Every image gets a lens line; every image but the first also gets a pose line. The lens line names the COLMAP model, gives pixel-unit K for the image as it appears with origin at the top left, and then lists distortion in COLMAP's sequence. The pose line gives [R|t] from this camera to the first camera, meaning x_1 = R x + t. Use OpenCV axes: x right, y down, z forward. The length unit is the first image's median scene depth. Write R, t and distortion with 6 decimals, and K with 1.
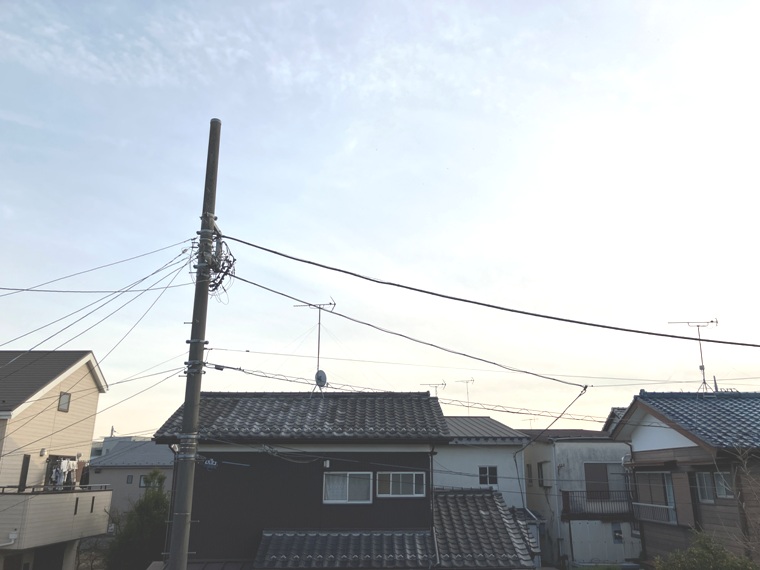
lens RADIAL K [[617.3, 0, 379.1], [0, 617.3, 288.1], [0, 0, 1]] dist [0.011947, 0.003083]
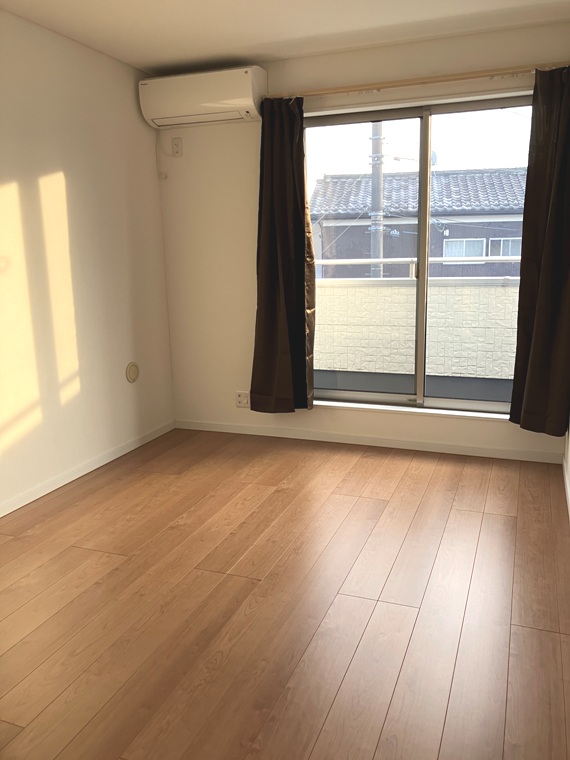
lens RADIAL K [[617.3, 0, 286.0], [0, 617.3, 382.2], [0, 0, 1]] dist [0.011947, 0.003083]
pose [[0.981975, 0.023278, -0.187573, -0.146009], [0.071218, 0.873677, 0.481266, -0.063022], [0.175081, -0.485950, 0.856271, -0.227417]]
